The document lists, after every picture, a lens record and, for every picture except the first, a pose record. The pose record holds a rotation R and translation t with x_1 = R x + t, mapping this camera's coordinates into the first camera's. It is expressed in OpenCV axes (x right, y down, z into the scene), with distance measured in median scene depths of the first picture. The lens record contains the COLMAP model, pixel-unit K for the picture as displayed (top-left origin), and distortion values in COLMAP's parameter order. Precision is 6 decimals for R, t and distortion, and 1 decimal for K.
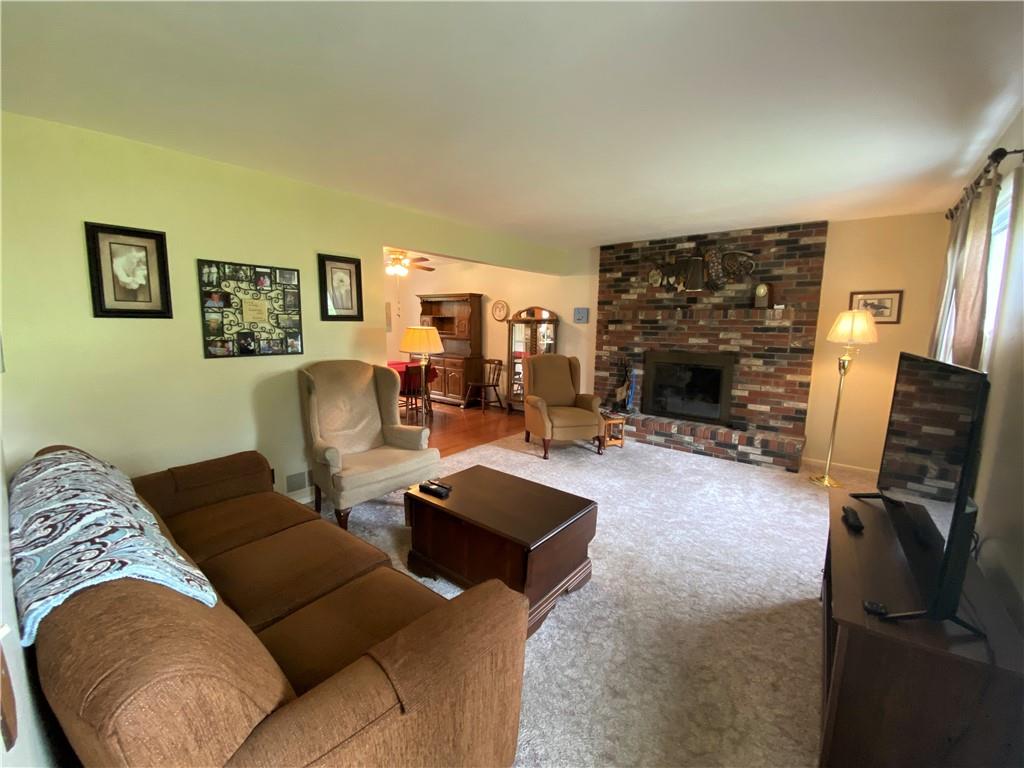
lens RADIAL K [[416.1, 0, 513.3], [0, 416.1, 383.3], [0, 0, 1]] dist [-0.002191, -0.000947]
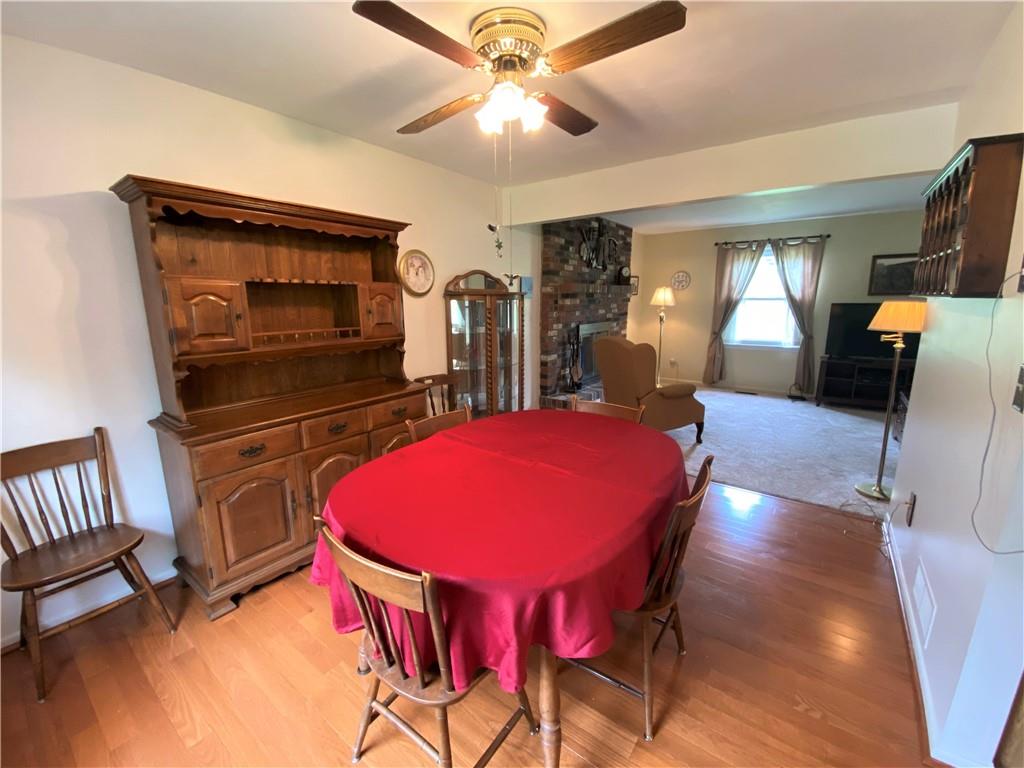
lens RADIAL K [[416.1, 0, 513.3], [0, 416.1, 386.6], [0, 0, 1]] dist [-0.002191, -0.000947]
pose [[-0.060501, -0.210494, 0.975721, -0.655178], [0.160155, 0.962800, 0.217637, -0.171199], [-0.985236, 0.169434, -0.024539, 1.163380]]
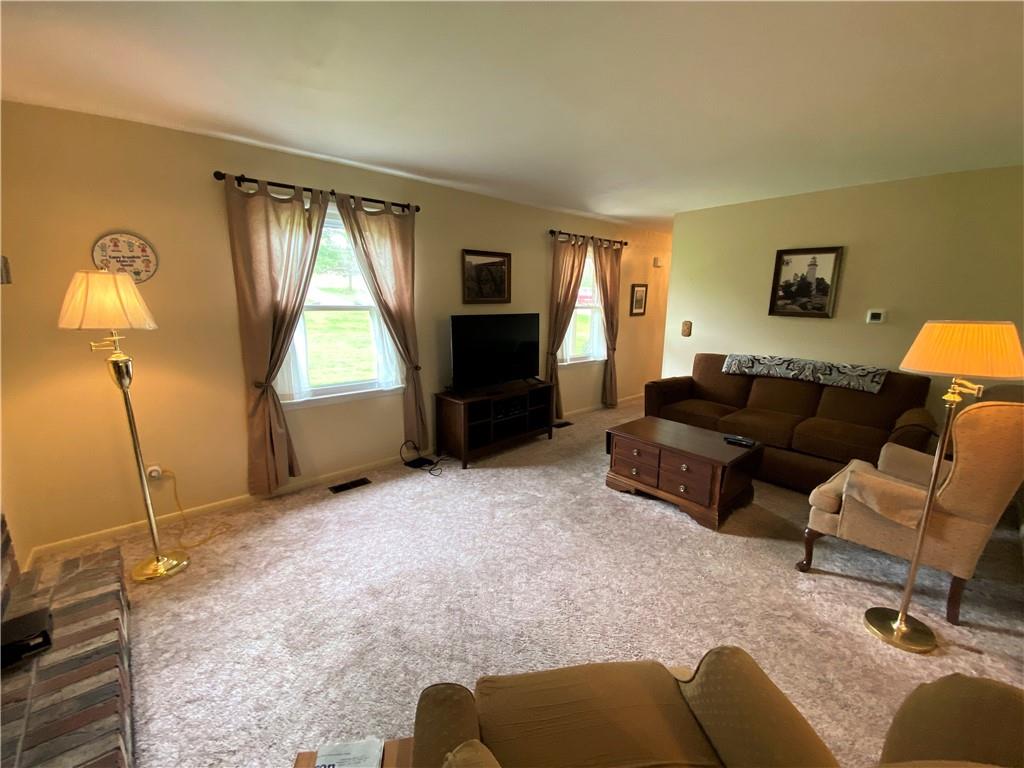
lens RADIAL K [[416.1, 0, 517.4], [0, 416.1, 386.9], [0, 0, 1]] dist [-0.002191, -0.000947]
pose [[-0.988286, -0.039322, 0.147461, 0.125227], [0.013678, 0.939526, 0.342205, -0.139826], [-0.152000, 0.340214, -0.927982, 0.977369]]
